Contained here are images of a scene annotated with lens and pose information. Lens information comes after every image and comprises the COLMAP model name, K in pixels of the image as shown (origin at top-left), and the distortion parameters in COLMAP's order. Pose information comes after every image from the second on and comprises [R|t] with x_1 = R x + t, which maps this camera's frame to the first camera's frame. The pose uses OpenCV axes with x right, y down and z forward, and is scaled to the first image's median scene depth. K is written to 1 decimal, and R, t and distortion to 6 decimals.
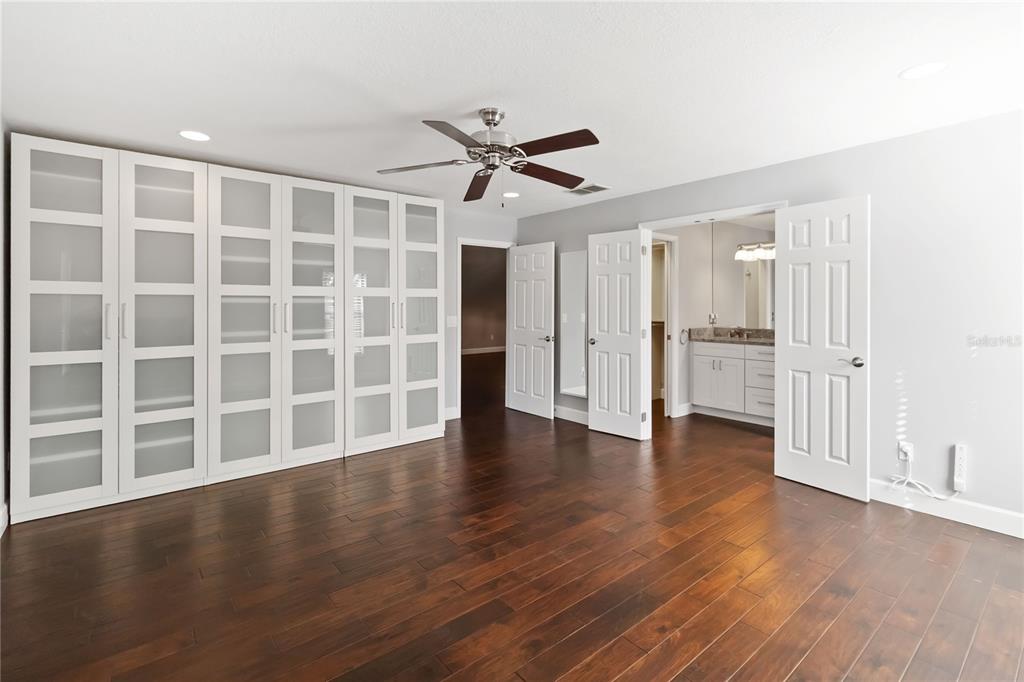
lens RADIAL K [[478.9, 0, 513.7], [0, 478.9, 300.1], [0, 0, 1]] dist [-0.000510, -0.000020]
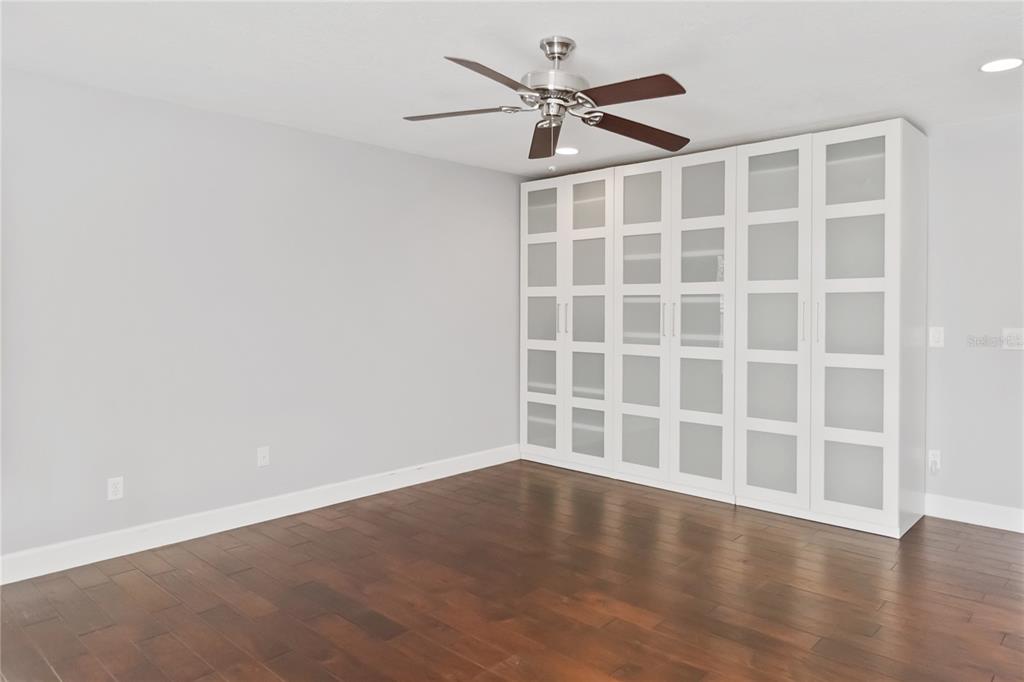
lens RADIAL K [[641.2, 0, 511.9], [0, 641.2, 312.0], [0, 0, 1]] dist [0.004130, 0.000956]
pose [[0.163527, 0.013750, -0.986443, 0.643147], [0.007861, 0.999853, 0.015240, 0.003005], [0.986508, -0.010246, 0.163395, 0.526380]]
